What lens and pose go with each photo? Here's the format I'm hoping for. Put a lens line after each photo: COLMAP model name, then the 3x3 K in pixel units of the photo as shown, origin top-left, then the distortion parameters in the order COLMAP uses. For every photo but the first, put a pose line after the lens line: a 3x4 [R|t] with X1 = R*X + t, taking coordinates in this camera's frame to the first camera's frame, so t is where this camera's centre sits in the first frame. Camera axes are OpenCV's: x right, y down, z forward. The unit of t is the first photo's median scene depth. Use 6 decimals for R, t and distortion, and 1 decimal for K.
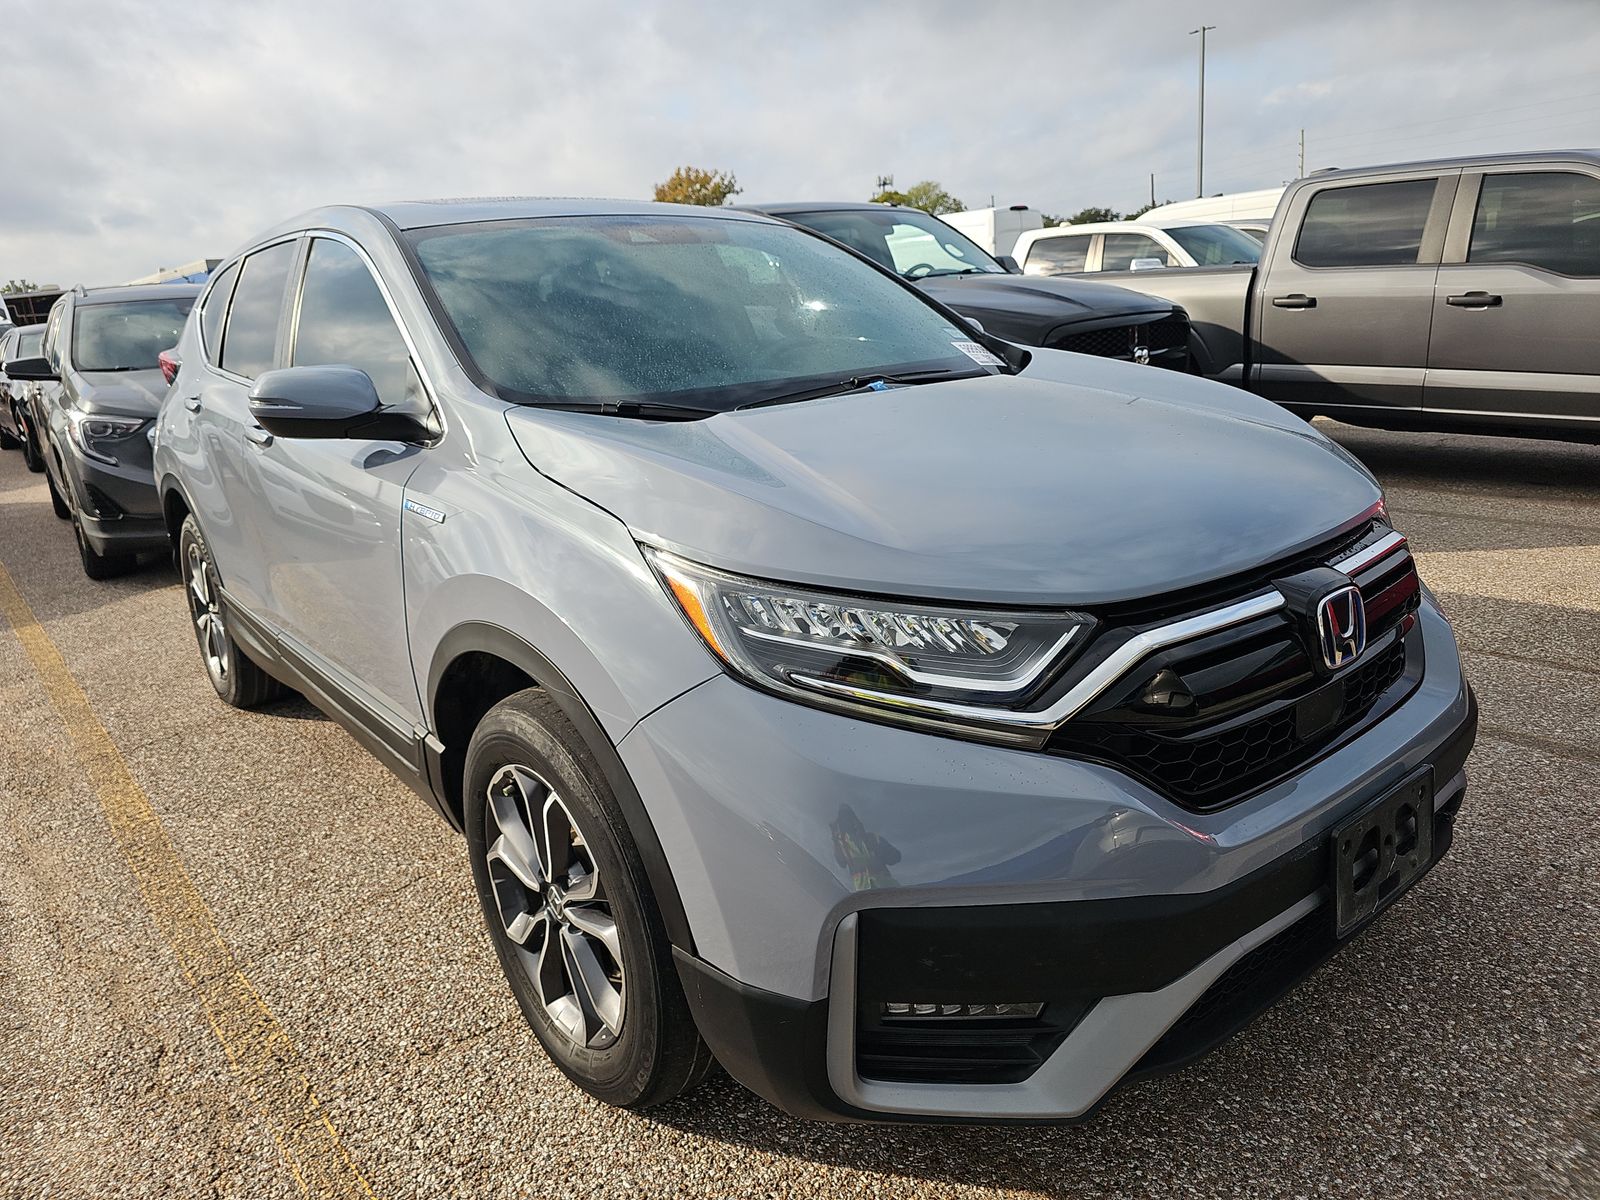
lens RADIAL K [[1092.0, 0, 800.0], [0, 1092.0, 600.0], [0, 0, 1]] dist [0.041044, -0.049634]
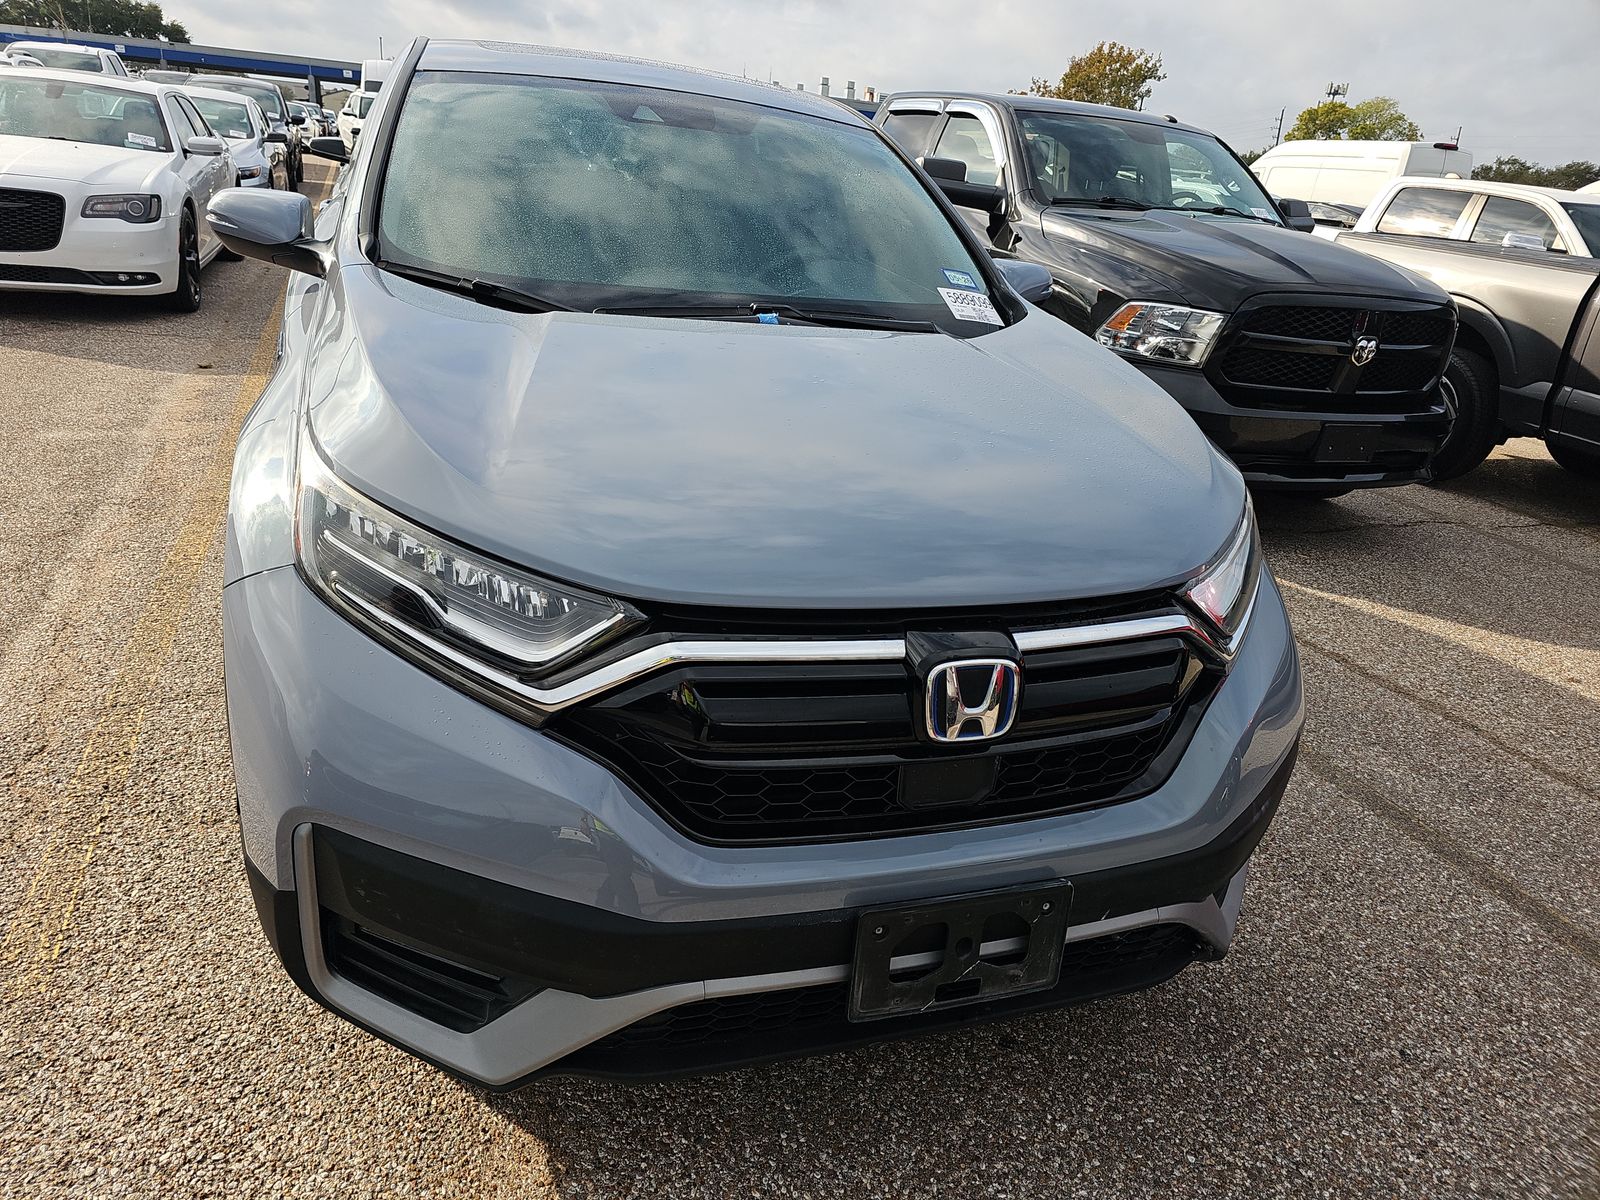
lens RADIAL K [[1092.0, 0, 800.0], [0, 1092.0, 600.0], [0, 0, 1]] dist [0.041044, -0.049634]
pose [[0.927328, 0.271192, -0.257911, 0.468588], [-0.242832, 0.960384, 0.136727, -0.114227], [0.284773, -0.064162, 0.956445, 0.108812]]
